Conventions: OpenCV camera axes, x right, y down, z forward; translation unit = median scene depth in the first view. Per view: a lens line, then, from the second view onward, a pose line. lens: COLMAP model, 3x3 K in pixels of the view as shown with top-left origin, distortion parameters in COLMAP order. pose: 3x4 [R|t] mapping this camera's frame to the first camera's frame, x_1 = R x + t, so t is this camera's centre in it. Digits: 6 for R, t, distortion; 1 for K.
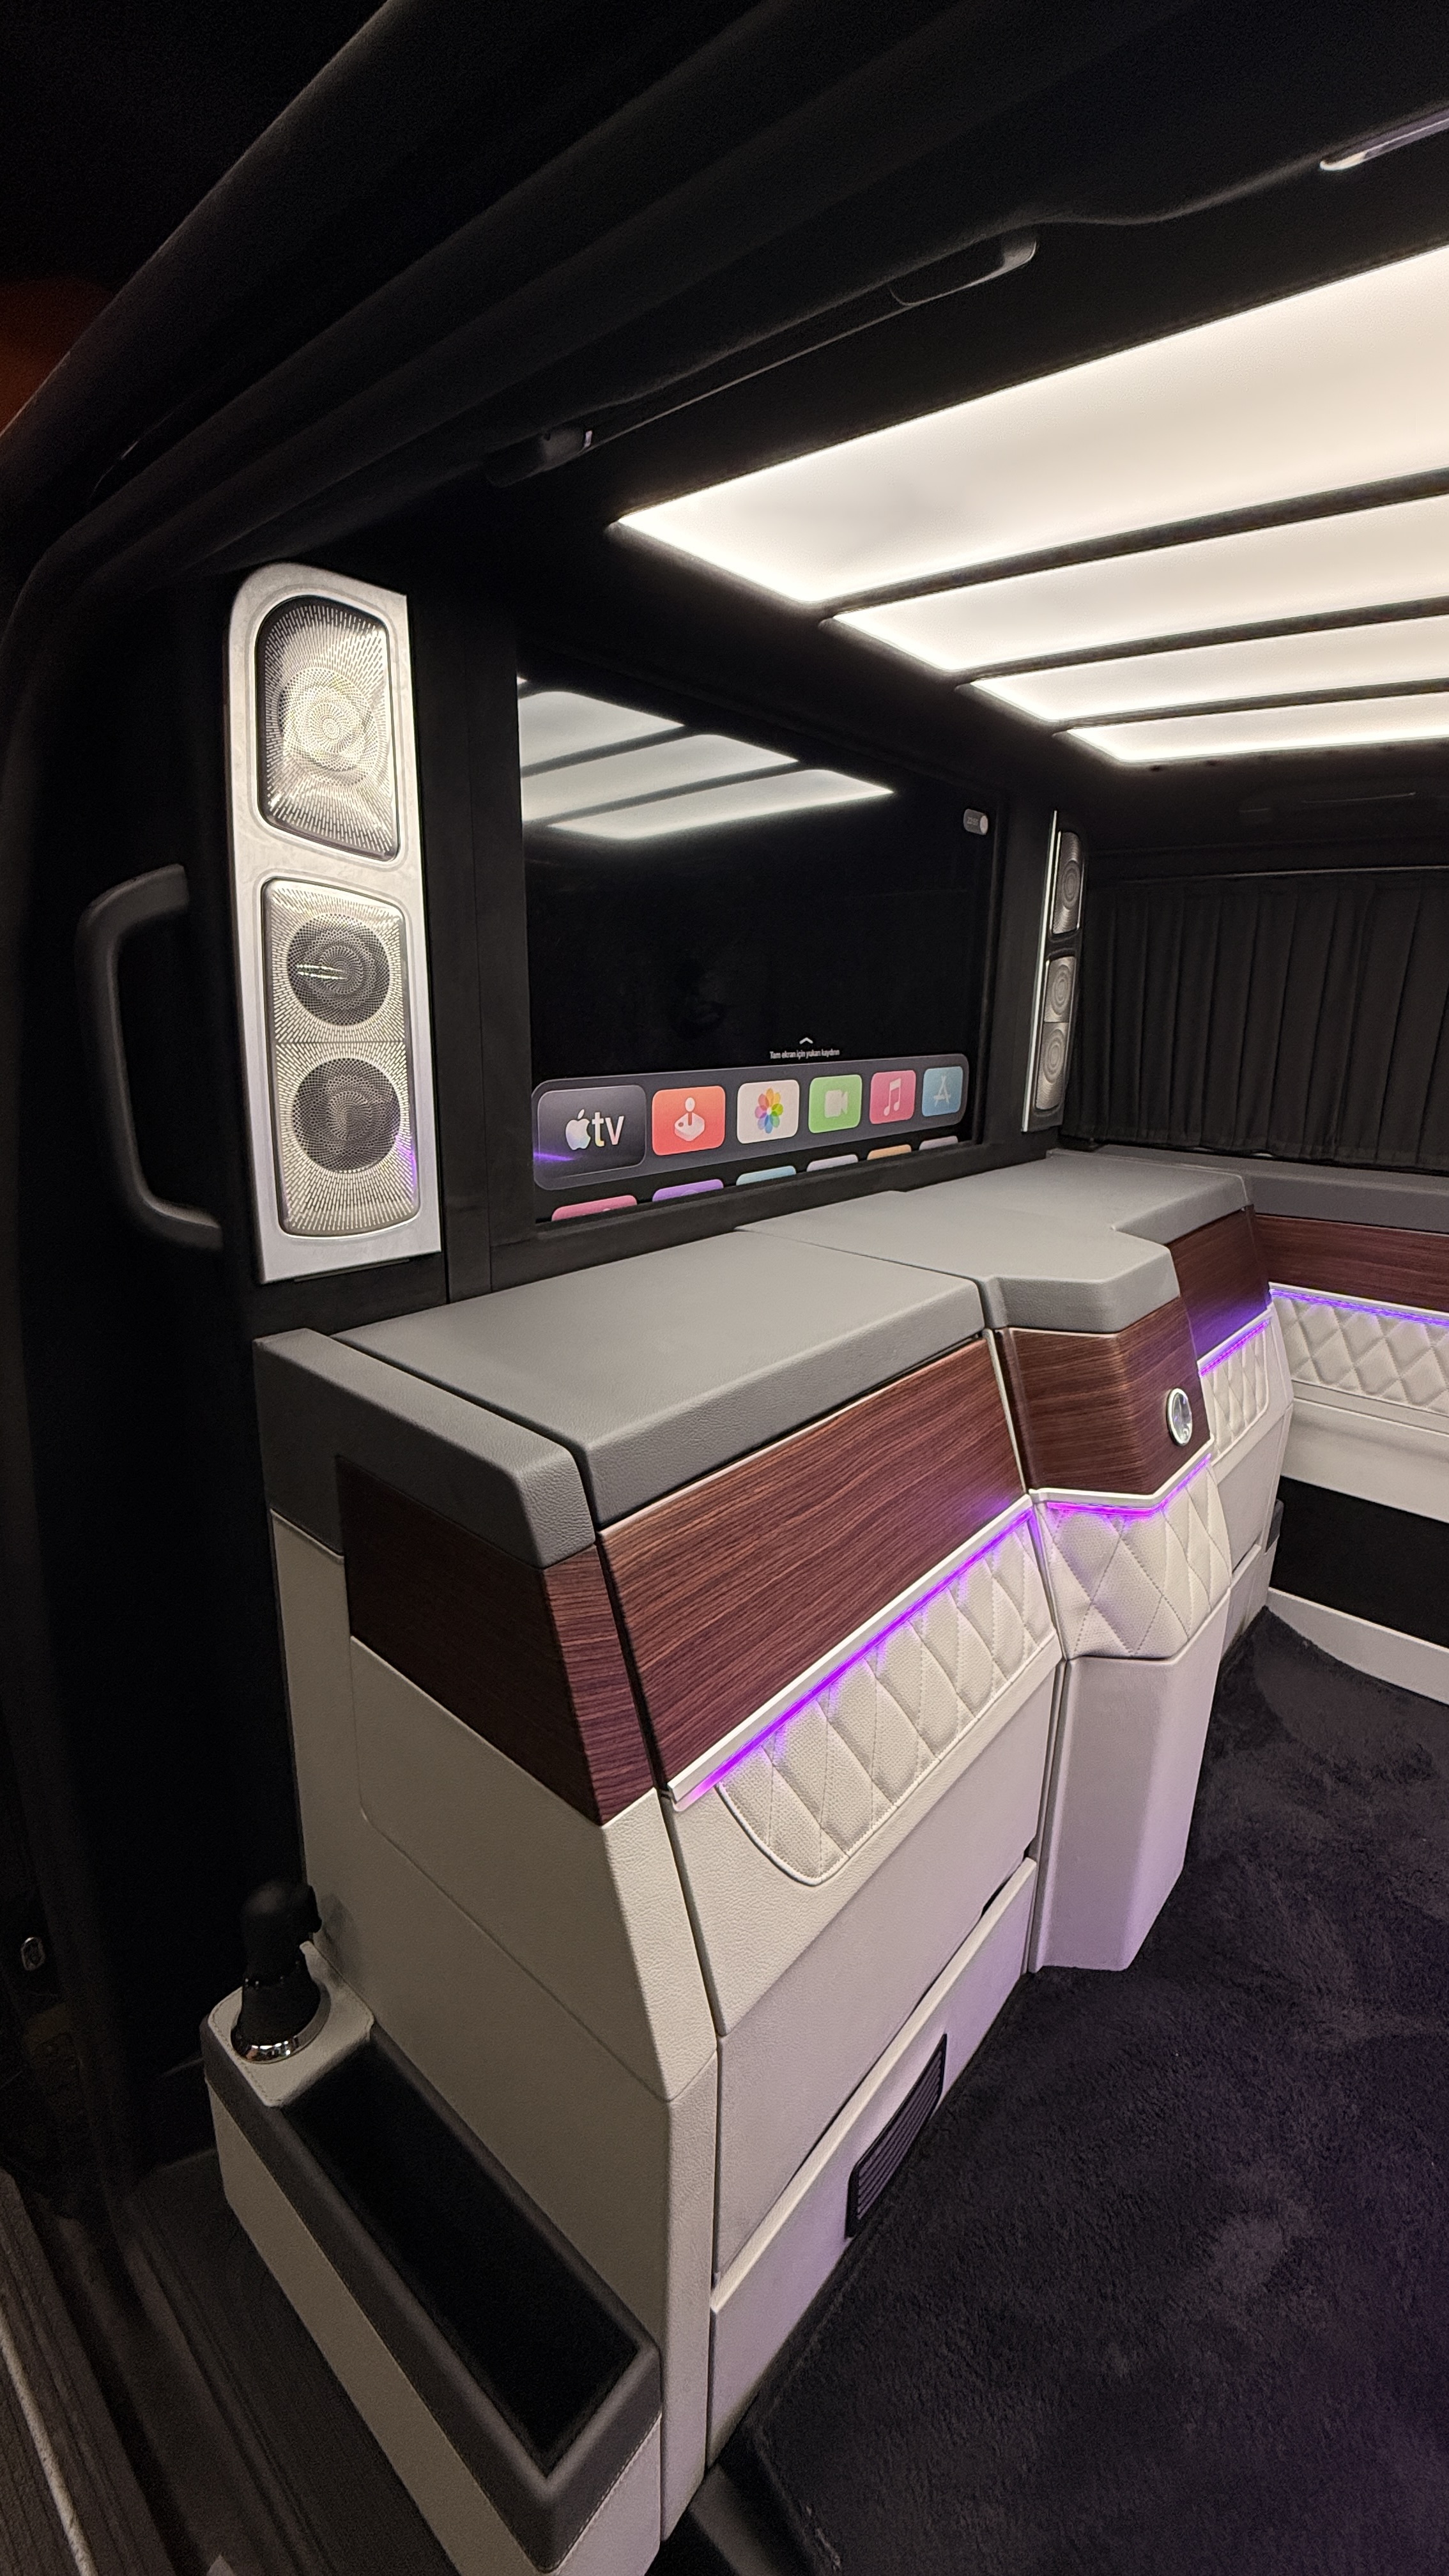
lens RADIAL K [[1034.0, 0, 724.5], [0, 1034.0, 1288.0], [0, 0, 1]] dist [0.001882, 0.000096]
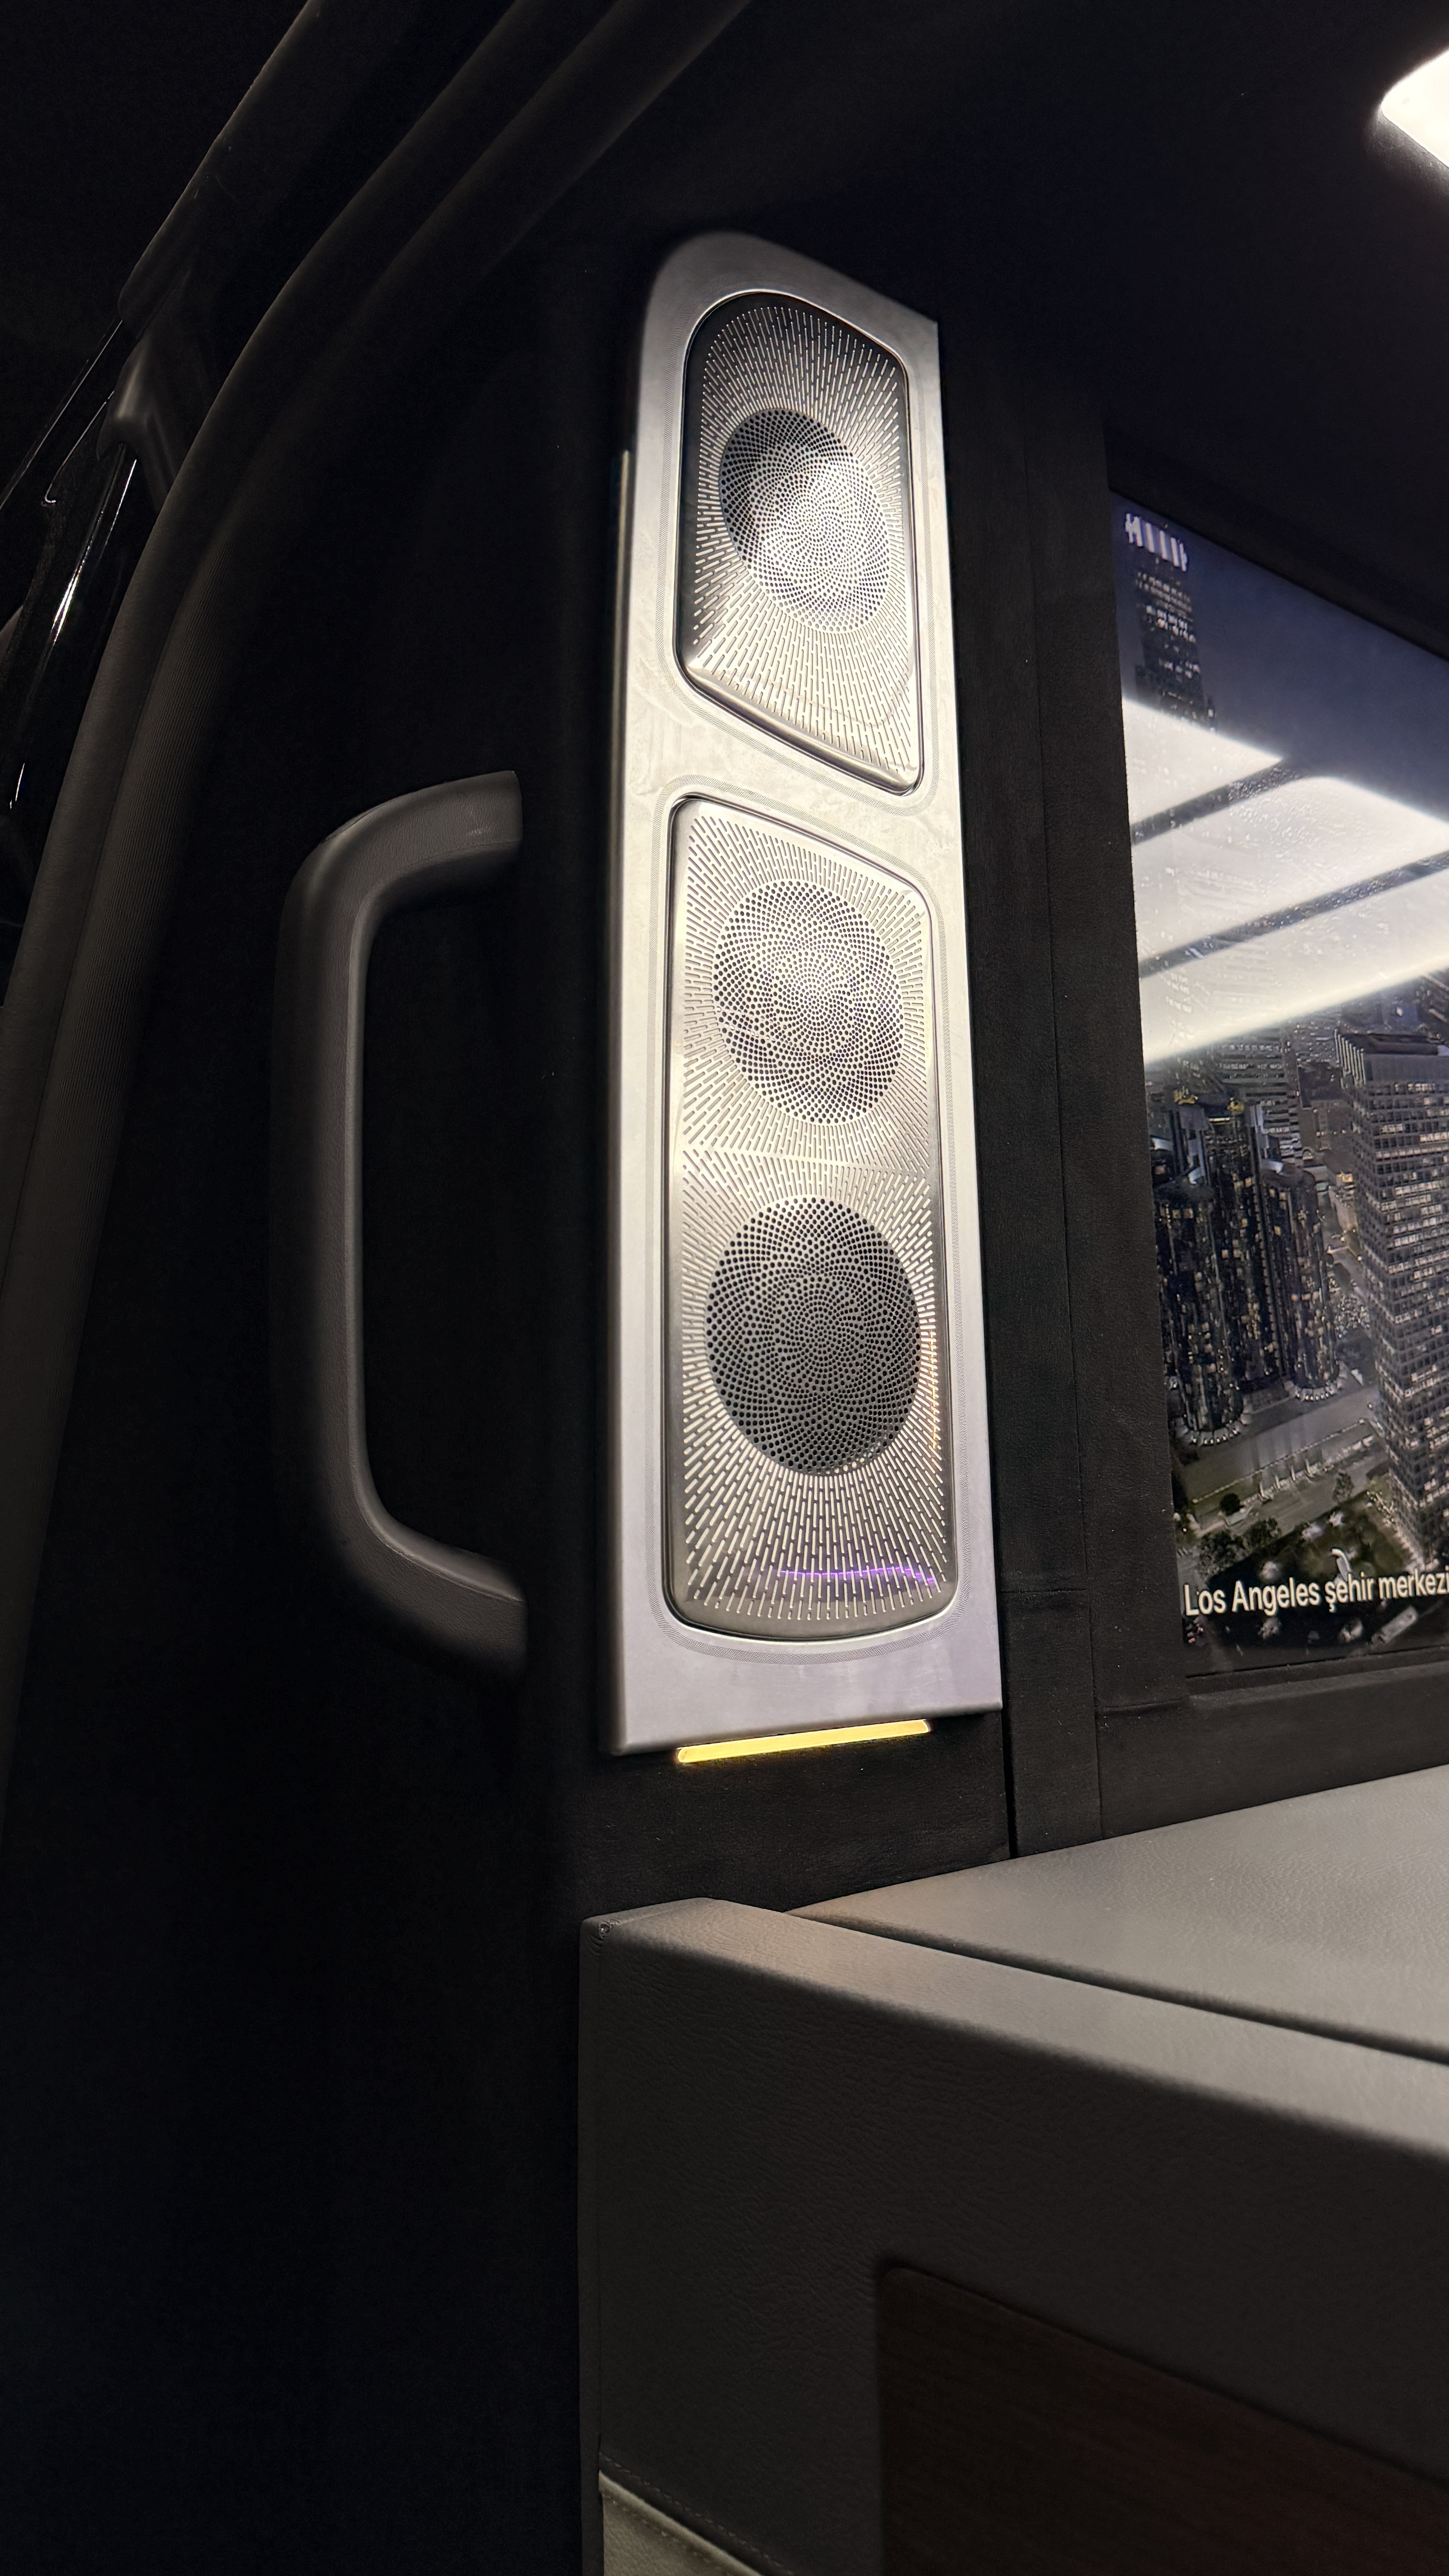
lens RADIAL K [[1837.5, 0, 724.5], [0, 1837.5, 1288.0], [0, 0, 1]] dist [0.026923, -0.001259]
pose [[0.979937, -0.081649, -0.181818, -0.272585], [0.005589, 0.923138, -0.384429, 0.095964], [0.199232, 0.375700, 0.905073, 0.336133]]
